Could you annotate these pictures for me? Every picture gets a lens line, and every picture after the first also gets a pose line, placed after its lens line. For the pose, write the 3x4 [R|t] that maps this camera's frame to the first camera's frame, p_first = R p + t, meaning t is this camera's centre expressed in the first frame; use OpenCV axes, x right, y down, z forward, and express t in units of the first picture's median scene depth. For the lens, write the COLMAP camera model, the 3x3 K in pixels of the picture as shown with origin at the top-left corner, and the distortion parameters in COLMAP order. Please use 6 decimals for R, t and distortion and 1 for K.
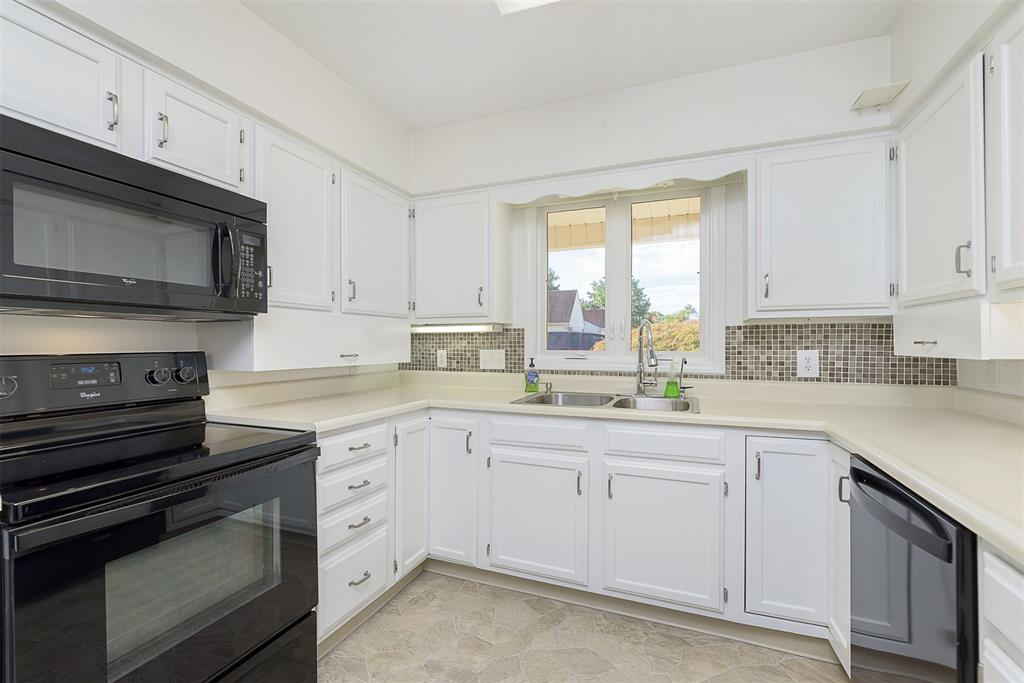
lens RADIAL K [[441.7, 0, 498.6], [0, 441.7, 344.7], [0, 0, 1]] dist [-0.001851, 0.000056]
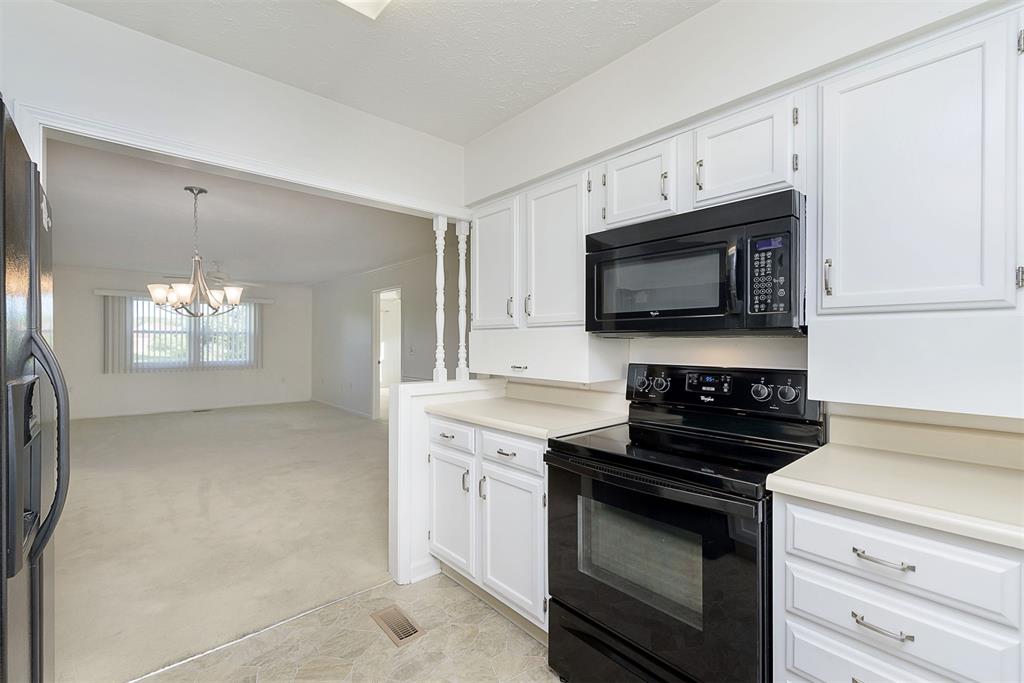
lens RADIAL K [[441.7, 0, 498.6], [0, 441.7, 344.7], [0, 0, 1]] dist [-0.001851, 0.000056]
pose [[-0.436755, 0.004275, -0.899571, 0.321515], [-0.002980, 0.999976, 0.006199, -0.032447], [0.899576, 0.005388, -0.436732, 0.661275]]
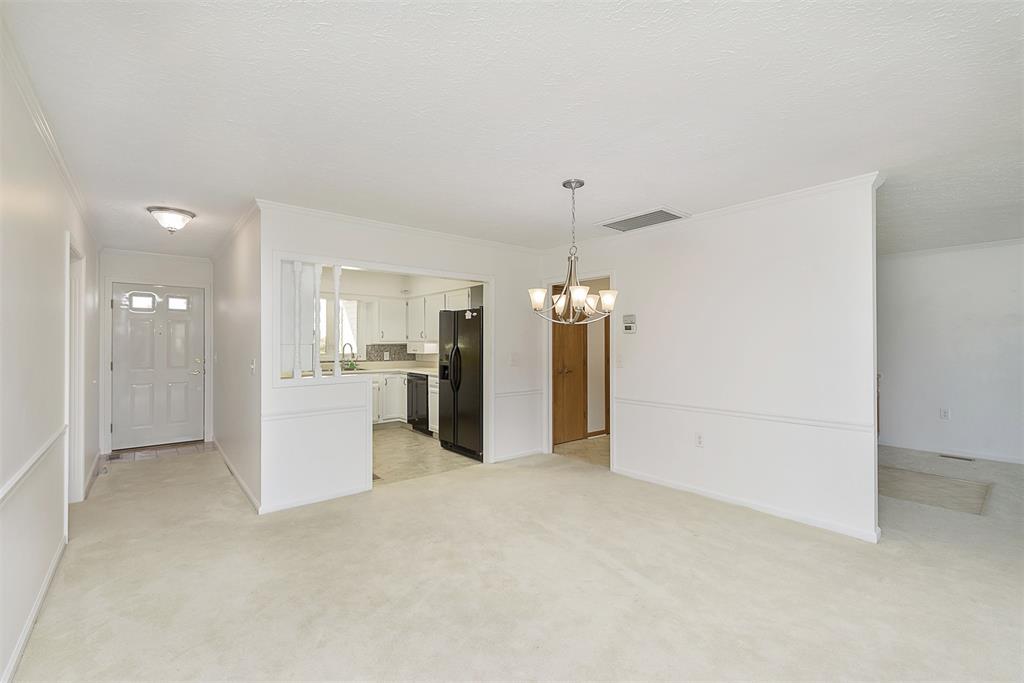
lens RADIAL K [[442.4, 0, 500.5], [0, 442.4, 342.3], [0, 0, 1]] dist [-0.000452, 0.000250]
pose [[0.477315, -0.002365, 0.878729, -1.895003], [0.005087, 0.999987, -0.000071, -0.058937], [-0.878718, 0.004504, 0.477320, -1.419501]]
